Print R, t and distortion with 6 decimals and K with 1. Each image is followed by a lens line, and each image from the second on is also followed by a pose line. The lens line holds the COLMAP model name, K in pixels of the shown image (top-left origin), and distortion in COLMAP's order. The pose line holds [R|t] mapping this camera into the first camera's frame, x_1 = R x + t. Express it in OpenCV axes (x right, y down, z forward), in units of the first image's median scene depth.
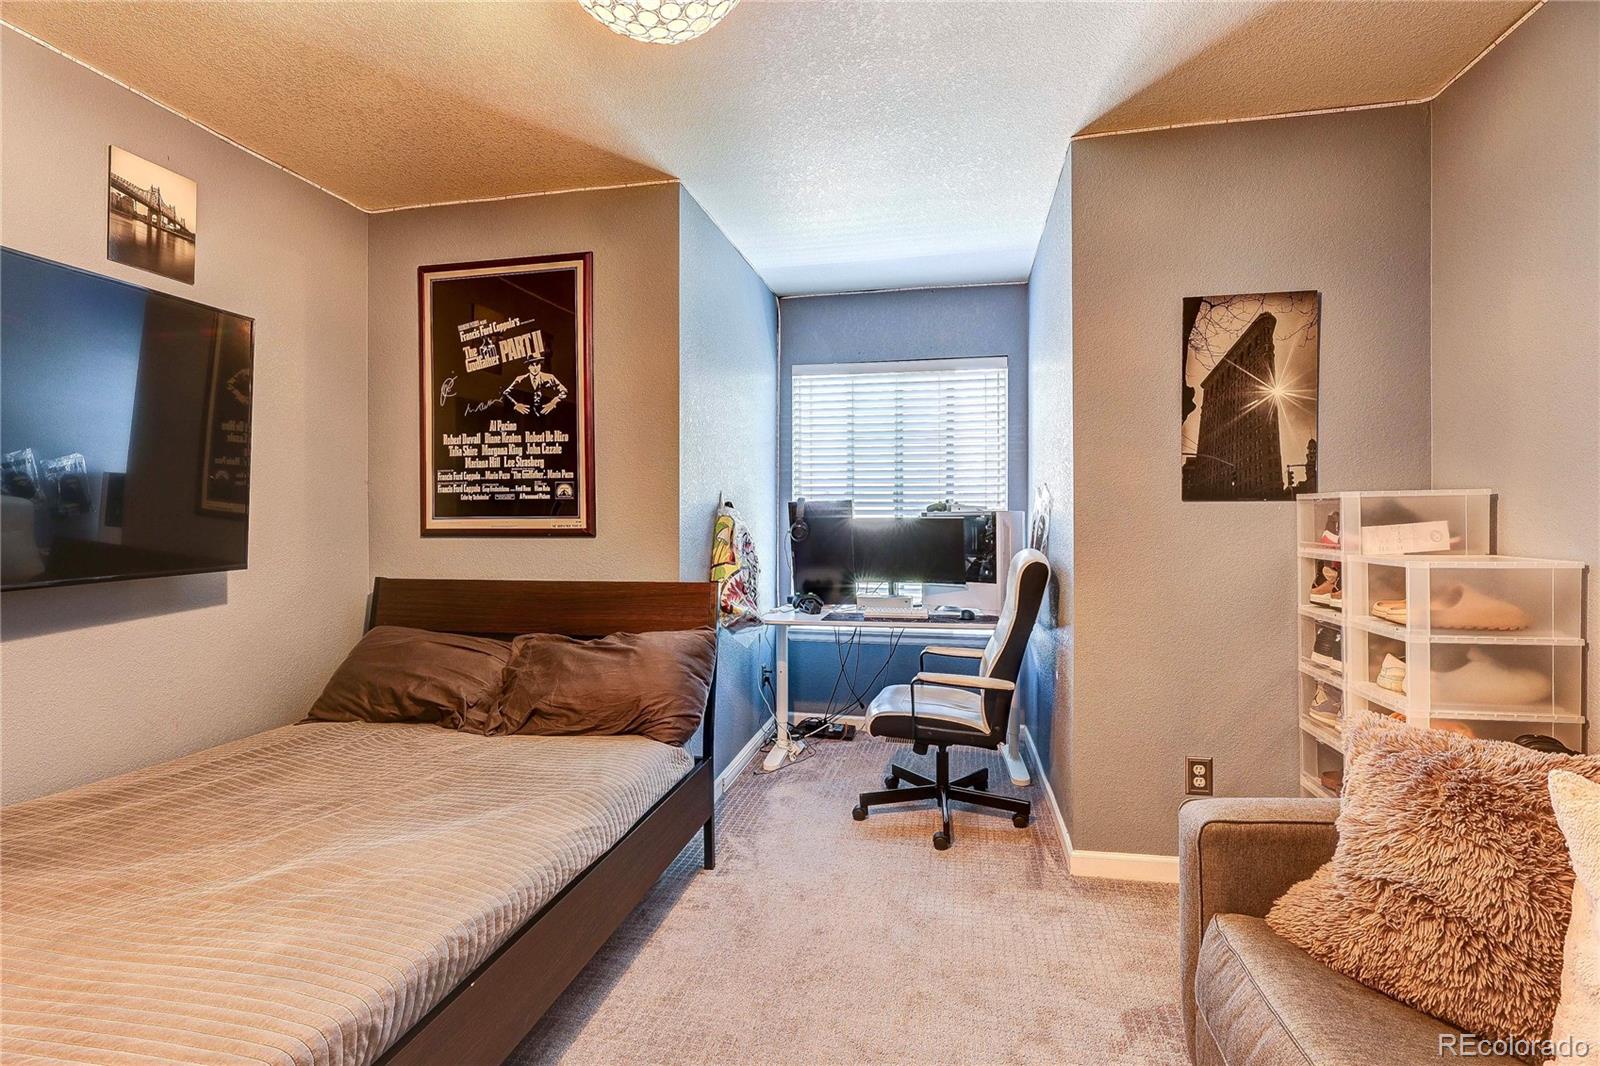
lens RADIAL K [[746.9, 0, 803.1], [0, 746.9, 508.6], [0, 0, 1]] dist [-0.001991, 0.000043]
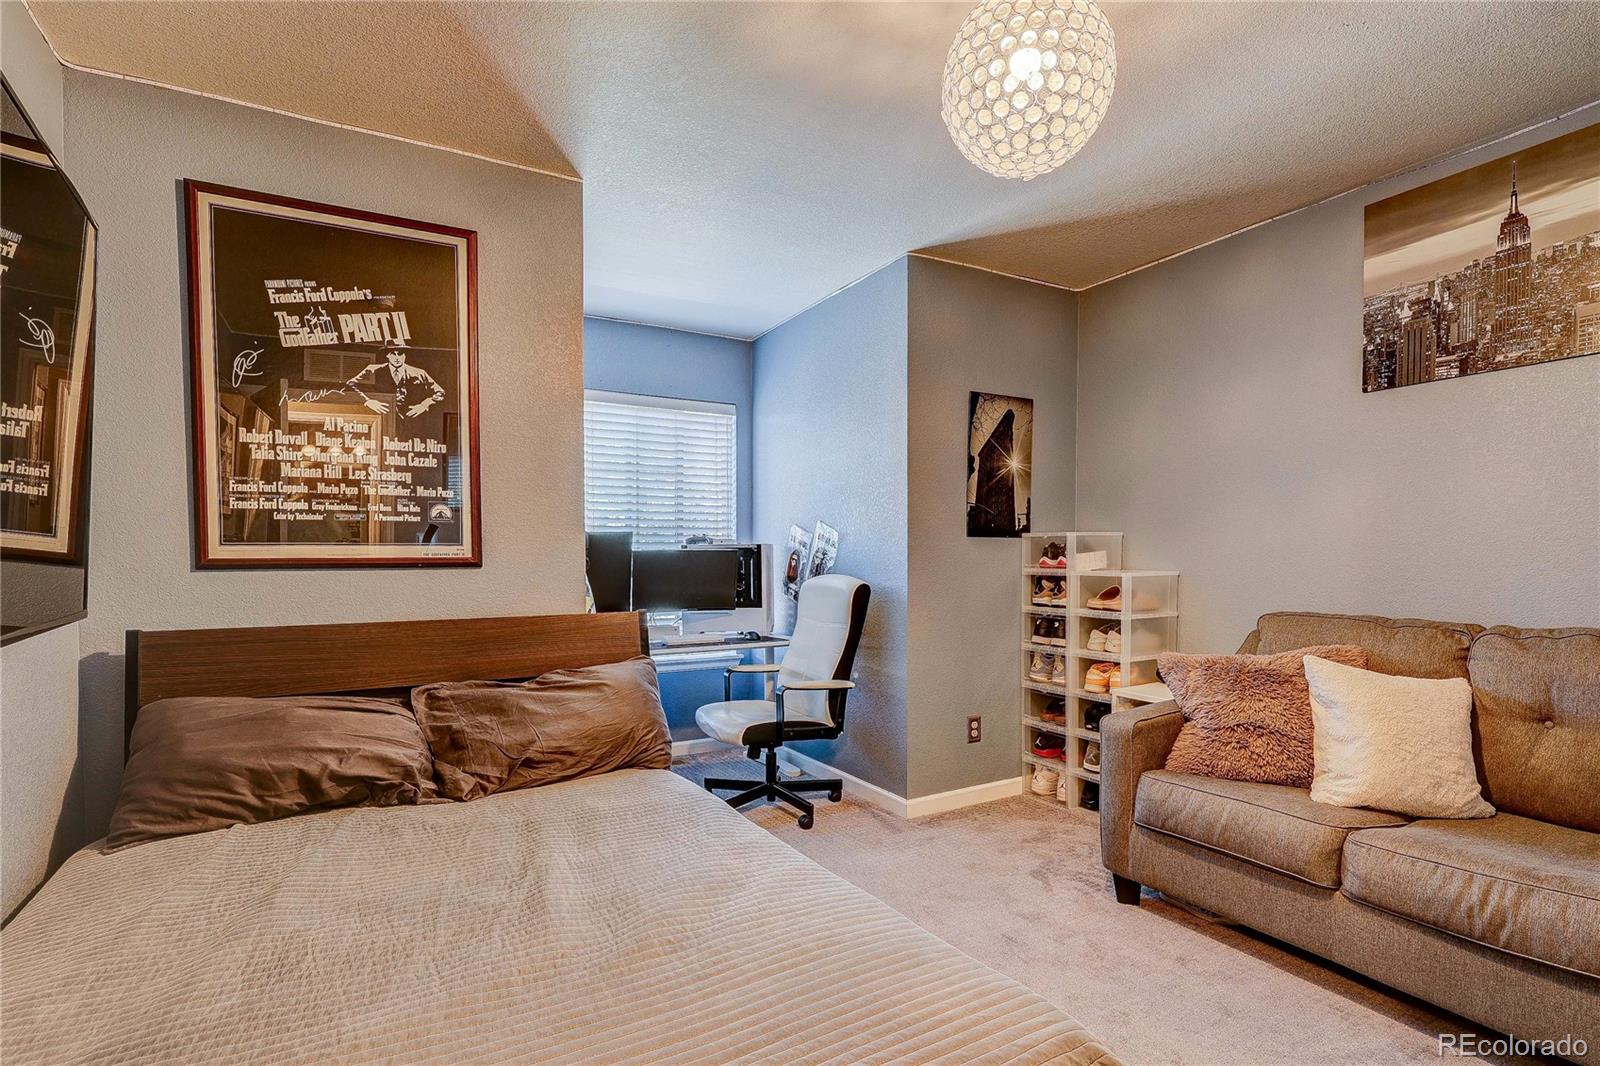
lens RADIAL K [[788.4, 0, 803.9], [0, 788.4, 572.0], [0, 0, 1]] dist [0.001394, 0.000188]
pose [[0.755265, -0.012469, 0.655301, -0.588267], [-0.008426, 0.999552, 0.028731, 0.013803], [-0.655365, -0.027222, 0.754821, 0.067709]]
